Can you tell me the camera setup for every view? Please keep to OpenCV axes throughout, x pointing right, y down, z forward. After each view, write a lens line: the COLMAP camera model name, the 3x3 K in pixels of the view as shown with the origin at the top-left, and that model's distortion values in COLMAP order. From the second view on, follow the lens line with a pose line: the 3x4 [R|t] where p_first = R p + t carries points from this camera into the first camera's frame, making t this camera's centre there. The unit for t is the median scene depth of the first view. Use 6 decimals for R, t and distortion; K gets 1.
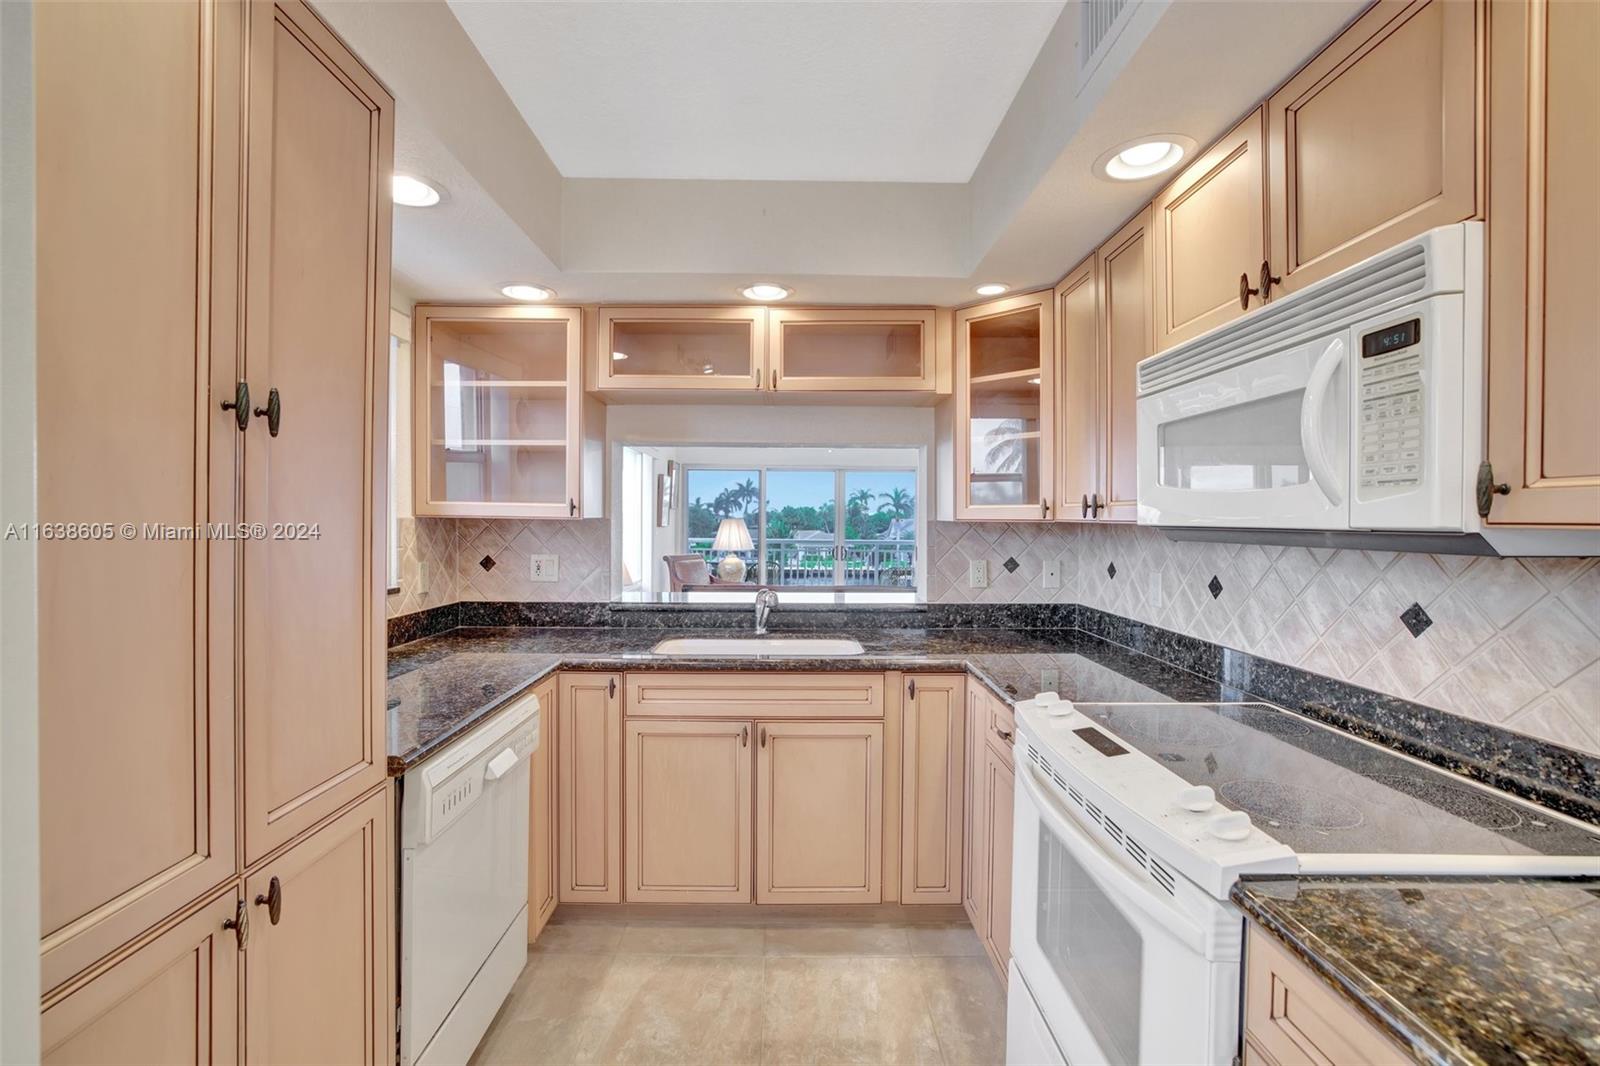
lens RADIAL K [[684.9, 0, 789.6], [0, 684.9, 535.2], [0, 0, 1]] dist [-0.045524, 0.018361]
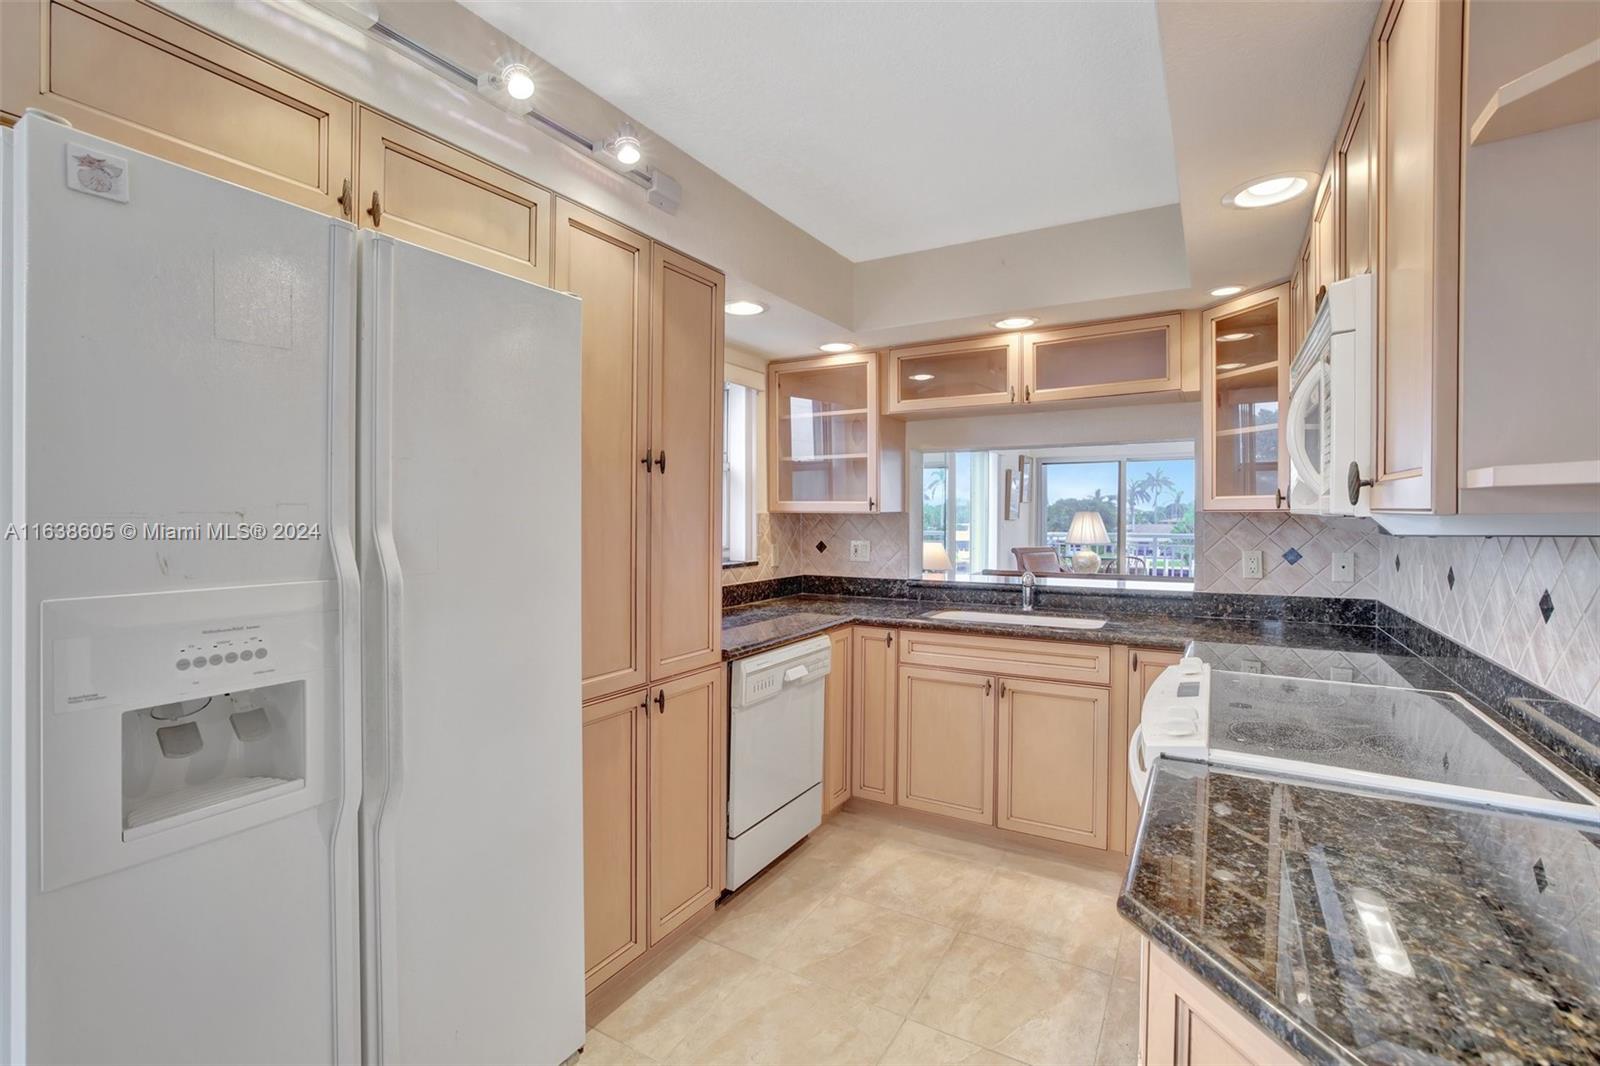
lens RADIAL K [[705.1, 0, 806.7], [0, 705.1, 527.3], [0, 0, 1]] dist [-0.038160, 0.020241]
pose [[0.861850, 0.001052, -0.507162, 0.265532], [-0.003211, 0.999989, -0.003383, 0.008742], [0.507153, 0.004544, 0.861844, -0.237820]]
